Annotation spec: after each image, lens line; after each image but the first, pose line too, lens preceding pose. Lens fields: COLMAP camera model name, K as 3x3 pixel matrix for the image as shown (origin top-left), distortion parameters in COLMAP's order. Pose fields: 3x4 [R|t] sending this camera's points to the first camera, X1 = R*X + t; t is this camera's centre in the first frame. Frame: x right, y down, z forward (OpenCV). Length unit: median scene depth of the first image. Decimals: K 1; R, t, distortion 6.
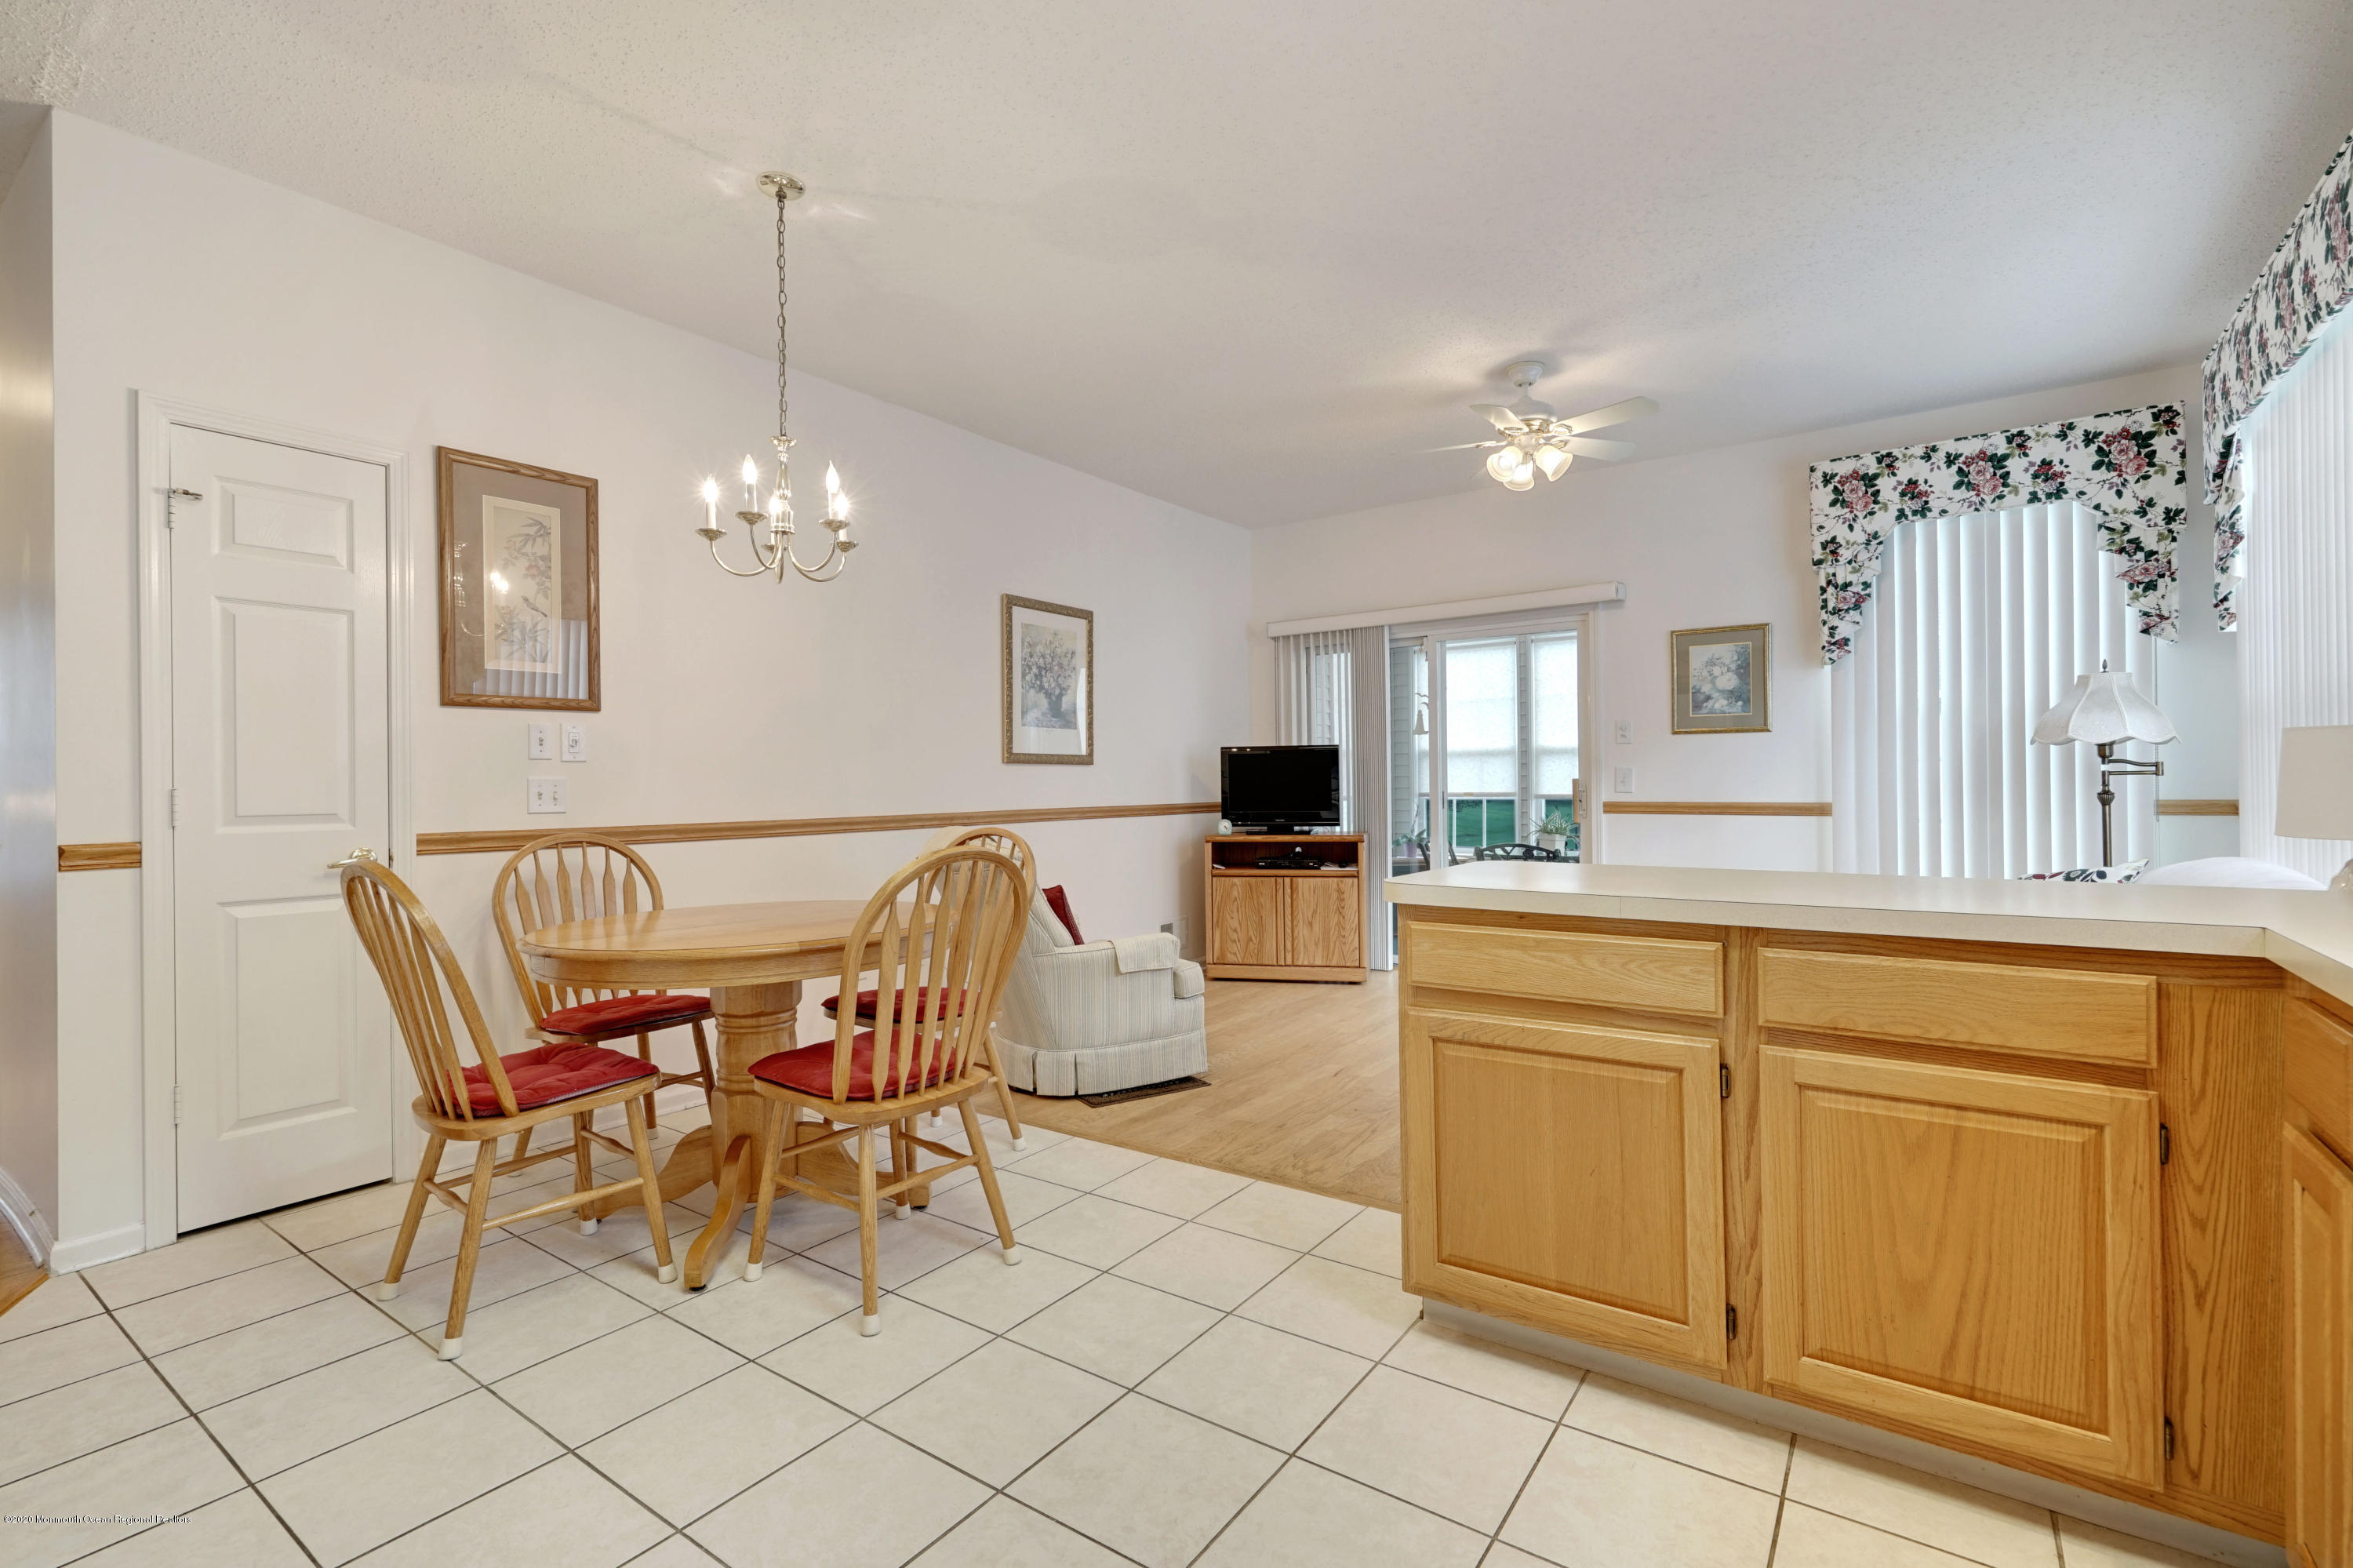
lens RADIAL K [[1060.6, 0, 1176.5], [0, 1060.6, 784.0], [0, 0, 1]] dist [-0.003260, 0.000659]
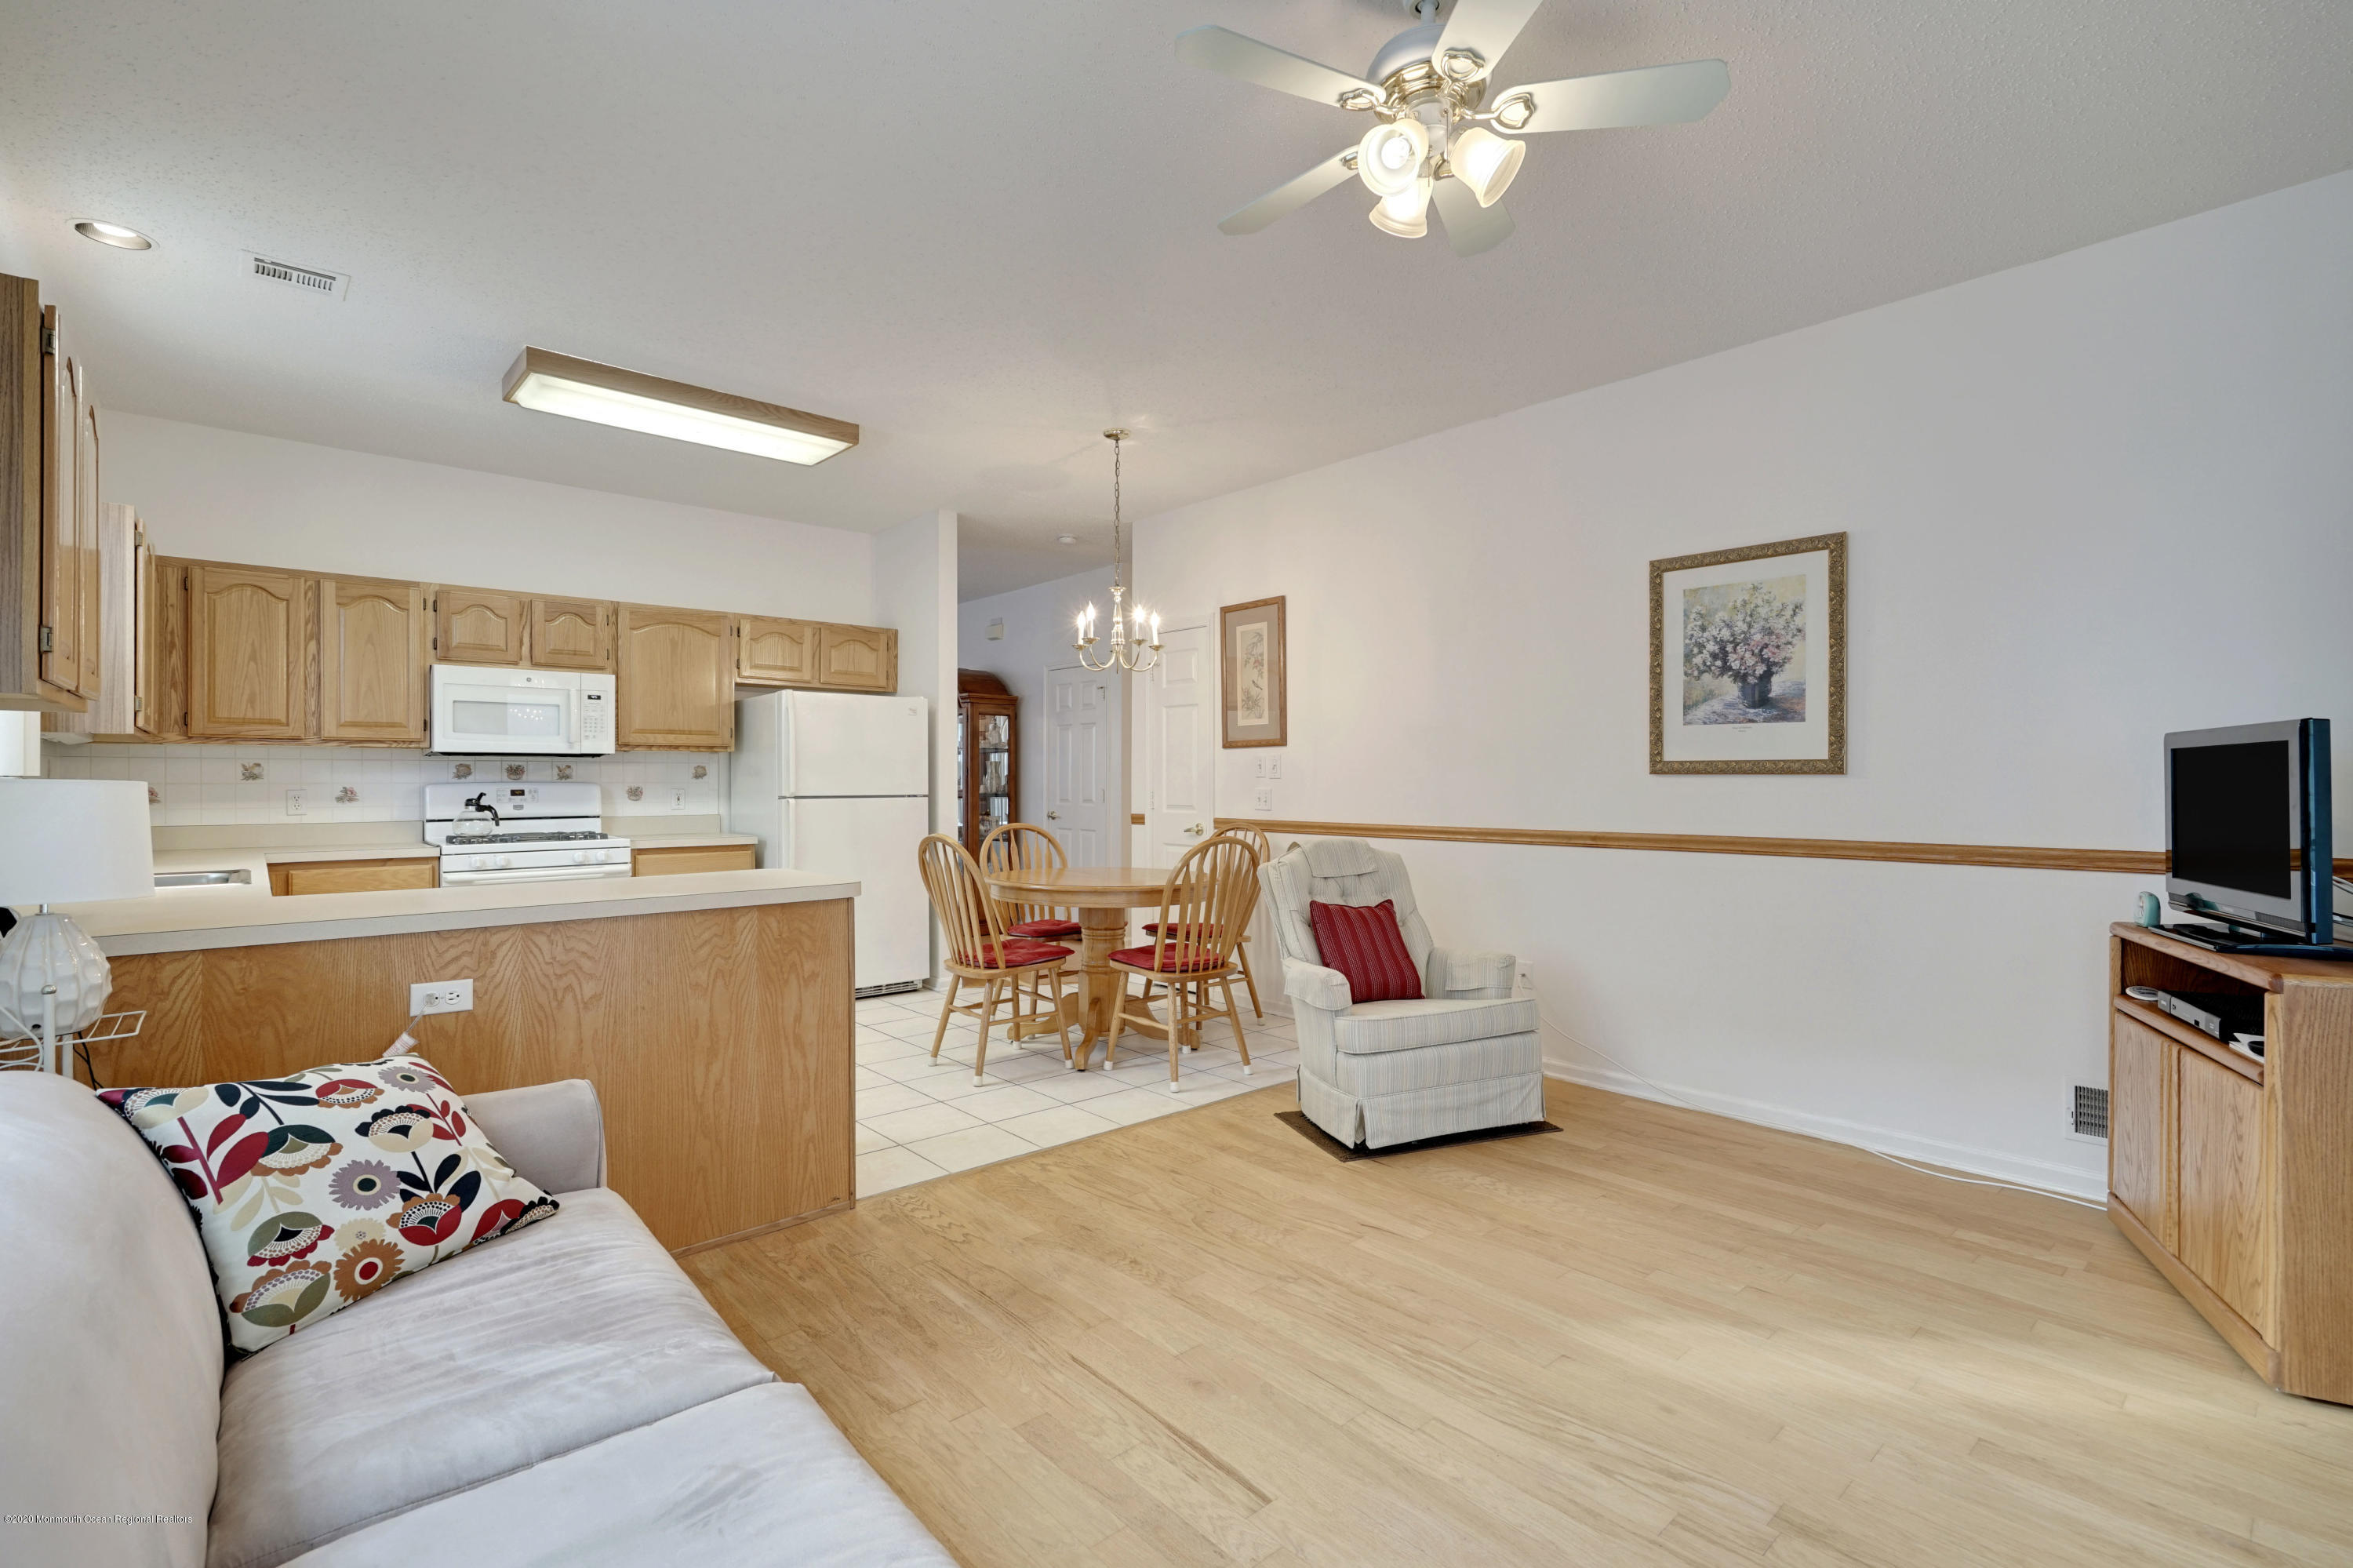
lens RADIAL K [[1060.6, 0, 1176.5], [0, 1060.6, 784.0], [0, 0, 1]] dist [-0.003260, 0.000659]
pose [[-0.221227, 0.006859, -0.975198, 0.900933], [-0.005592, 0.999950, 0.008301, -0.022358], [0.975206, 0.007289, -0.221178, 1.082296]]
